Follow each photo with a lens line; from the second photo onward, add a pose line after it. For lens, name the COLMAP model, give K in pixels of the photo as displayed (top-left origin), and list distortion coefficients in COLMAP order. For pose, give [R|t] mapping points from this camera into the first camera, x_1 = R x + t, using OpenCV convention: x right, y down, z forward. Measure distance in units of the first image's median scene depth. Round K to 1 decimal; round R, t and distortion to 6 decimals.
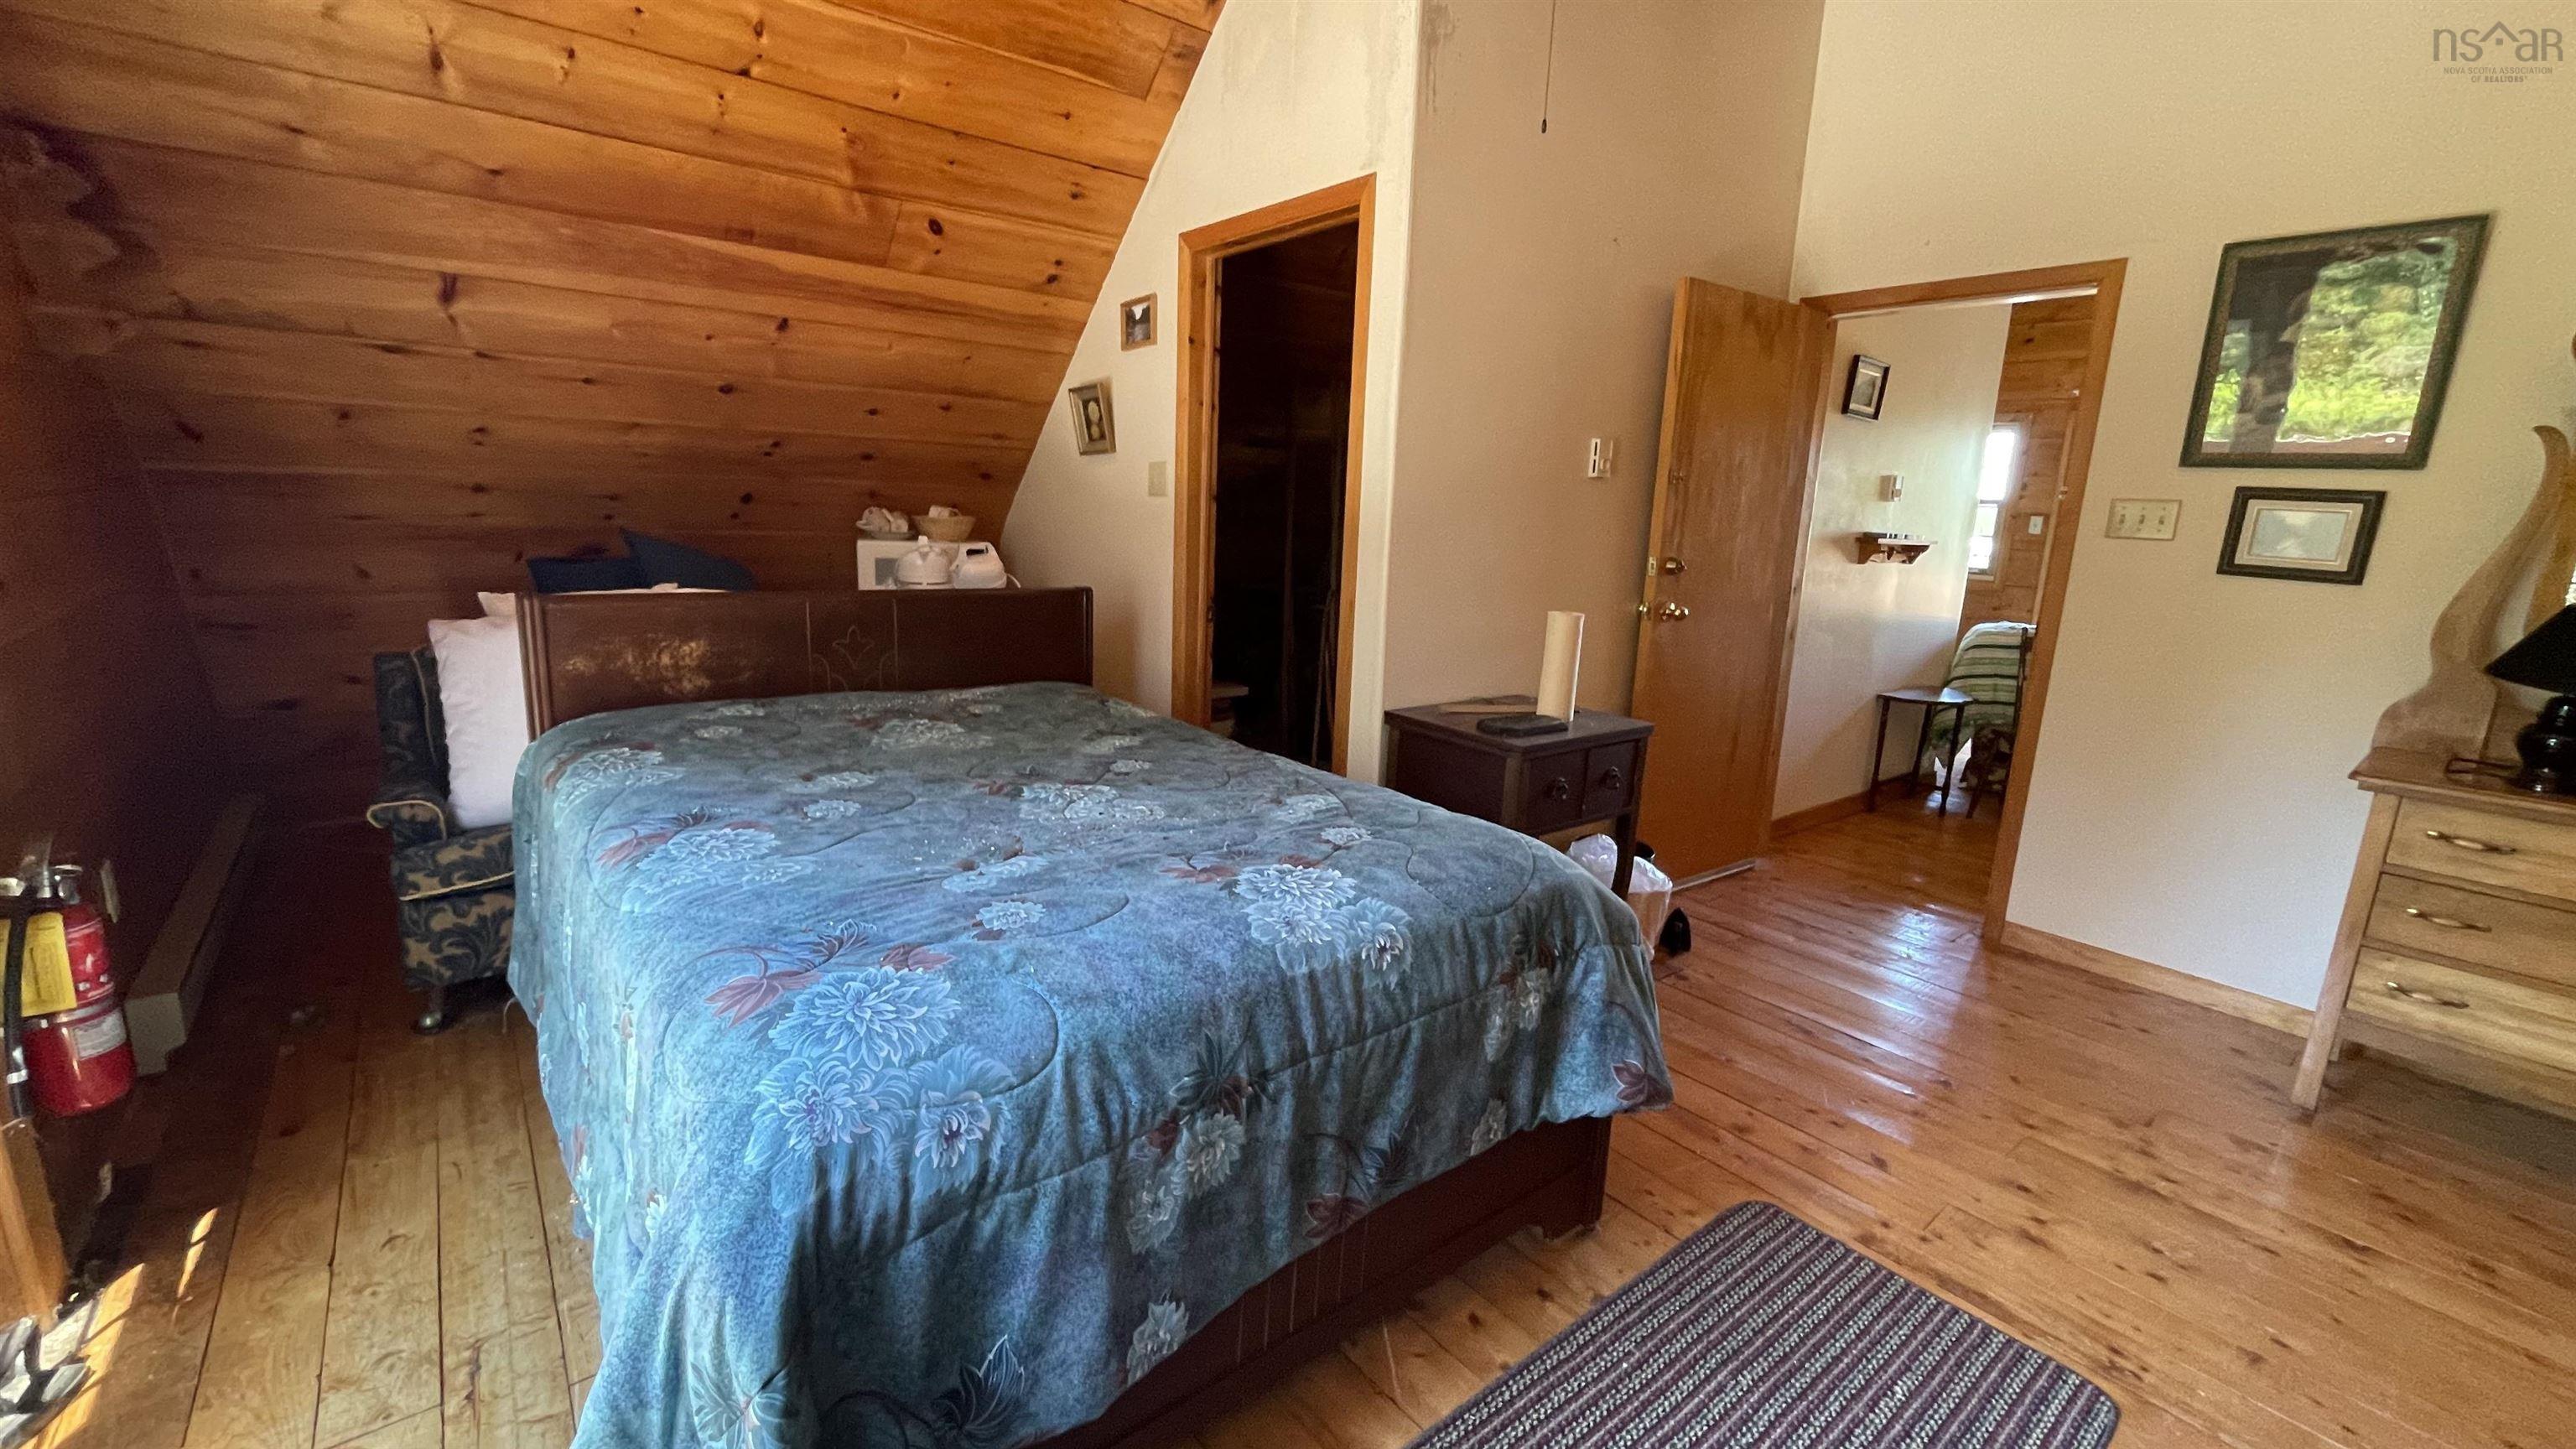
lens RADIAL K [[1048.4, 0, 1284.2], [0, 1048.4, 722.8], [0, 0, 1]] dist [0.000890, -0.000145]
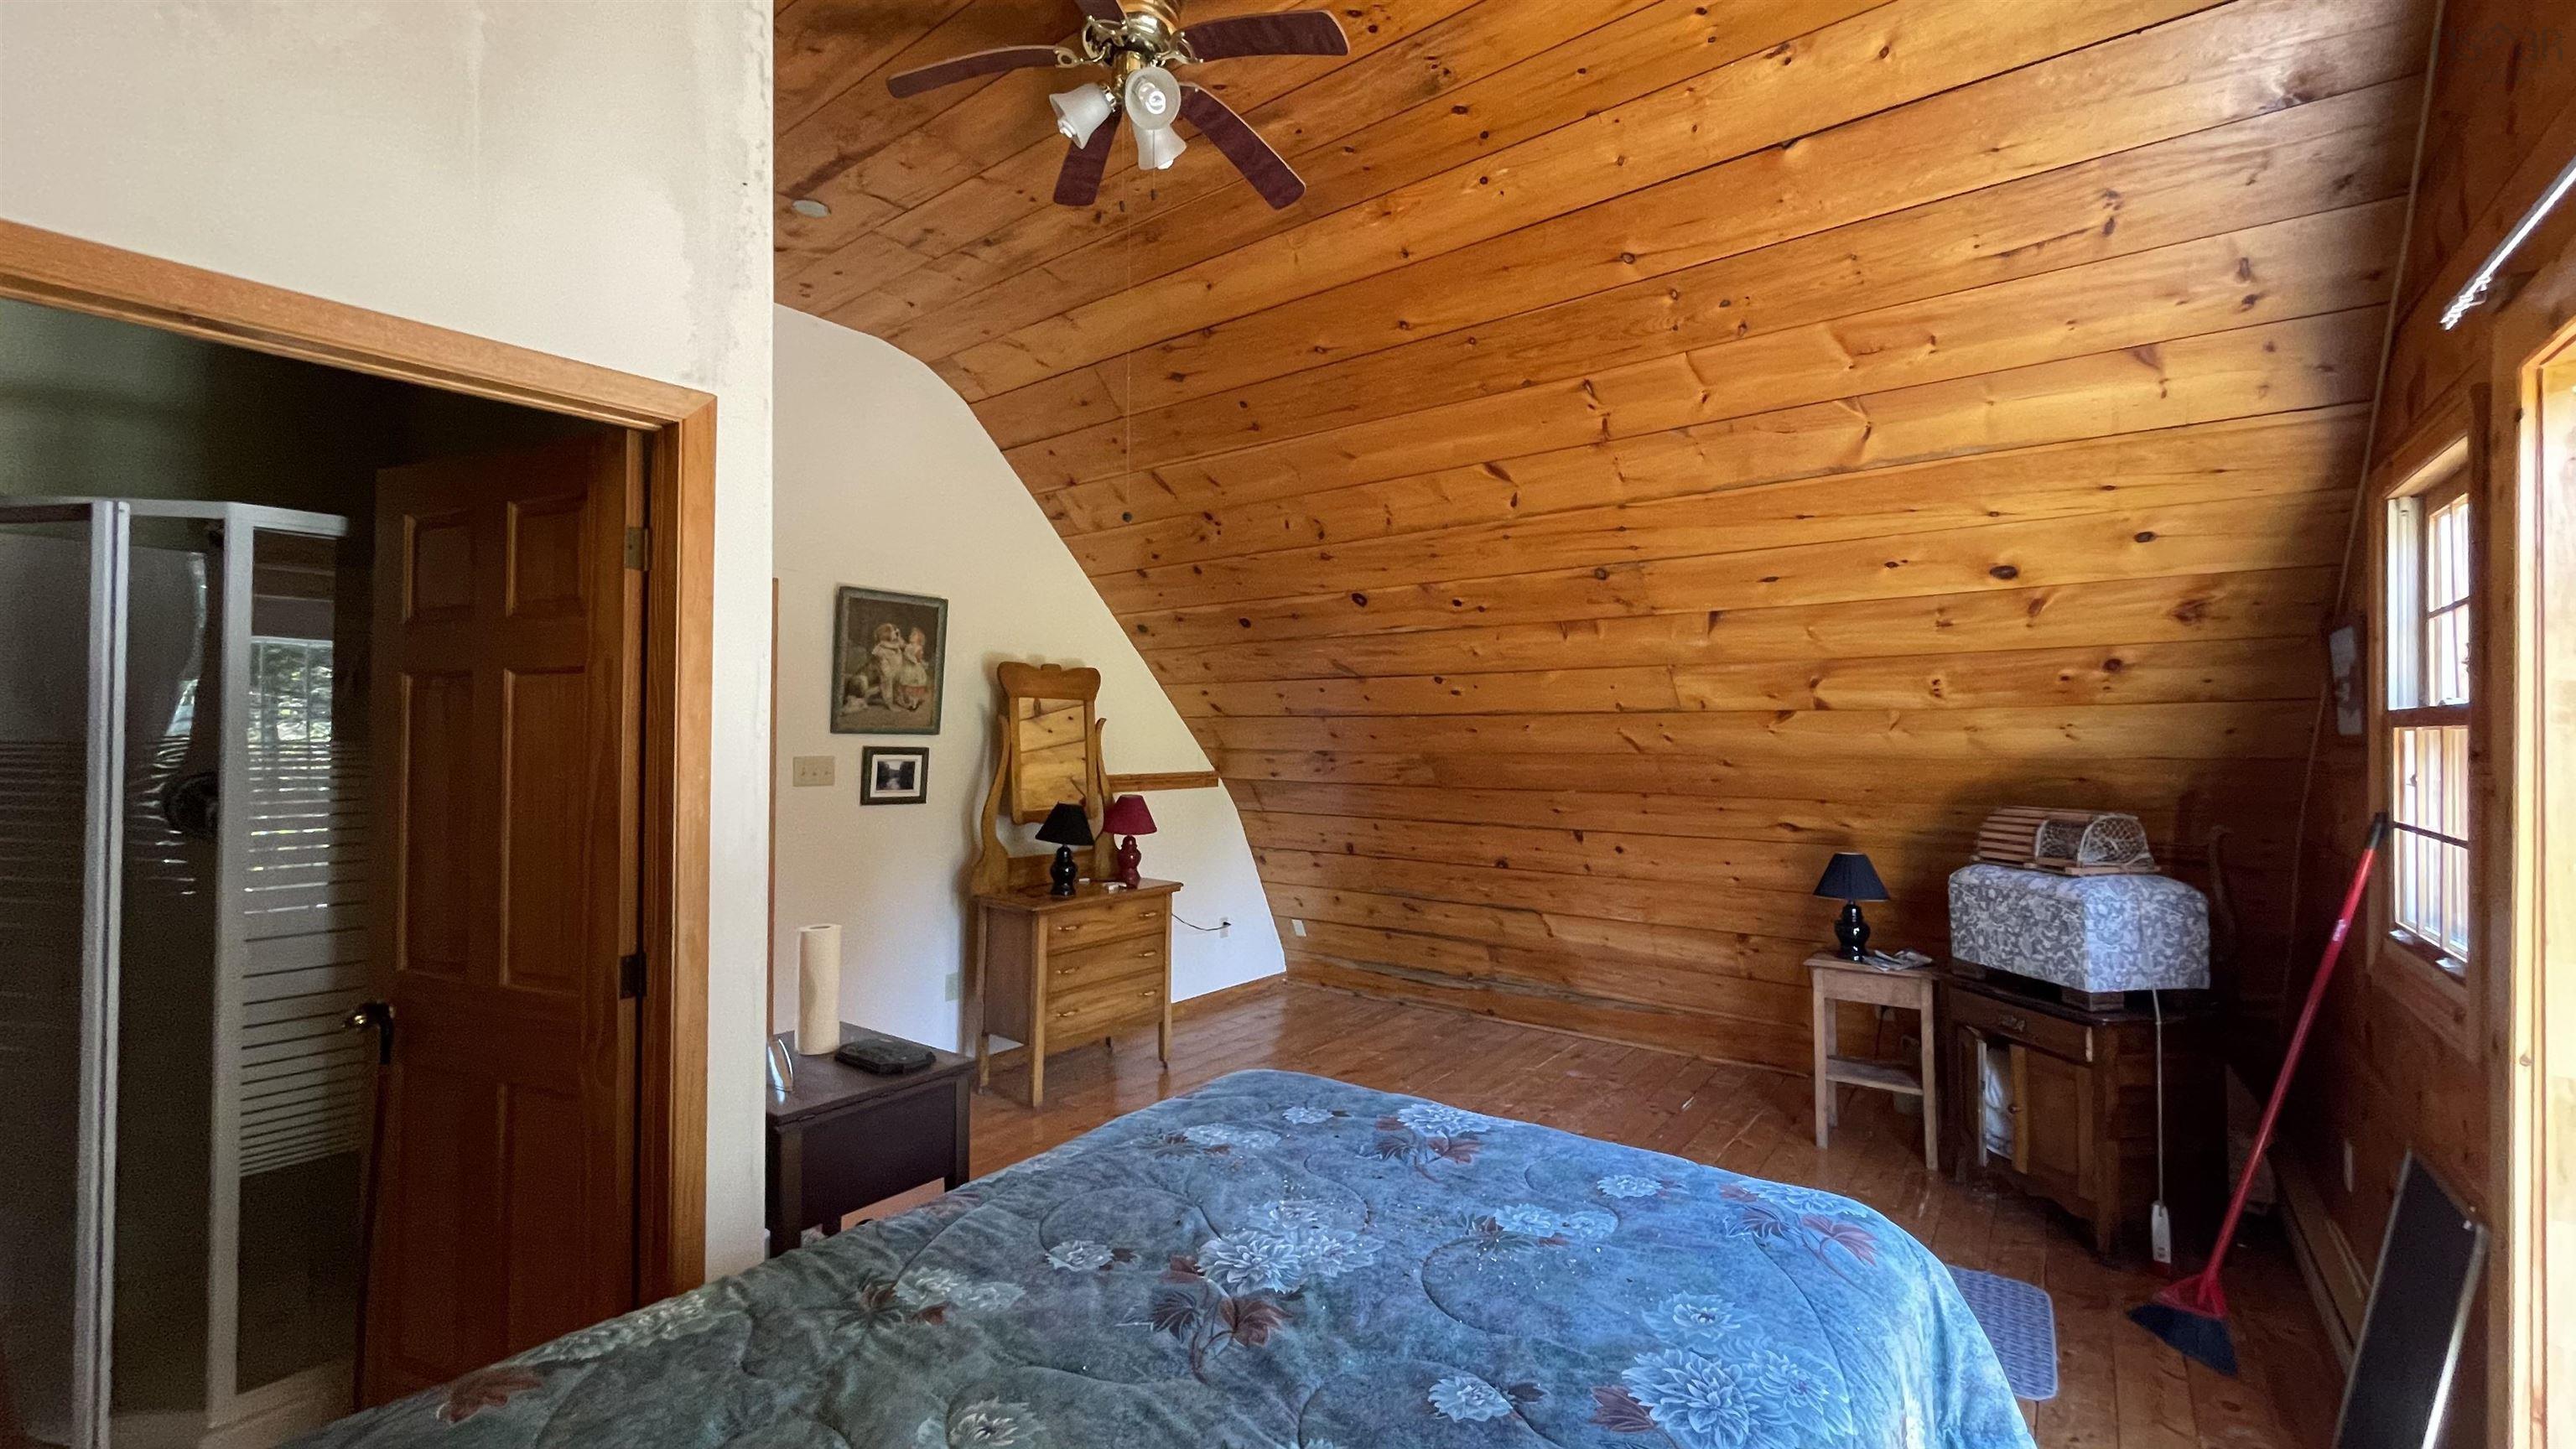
lens RADIAL K [[1048.4, 0, 1285.4], [0, 1048.4, 725.5], [0, 0, 1]] dist [0.000890, -0.000145]
pose [[-0.244799, -0.034488, 0.968960, -0.970122], [0.182747, 0.979814, 0.081043, -0.384182], [-0.952196, 0.196914, -0.233555, 1.121995]]
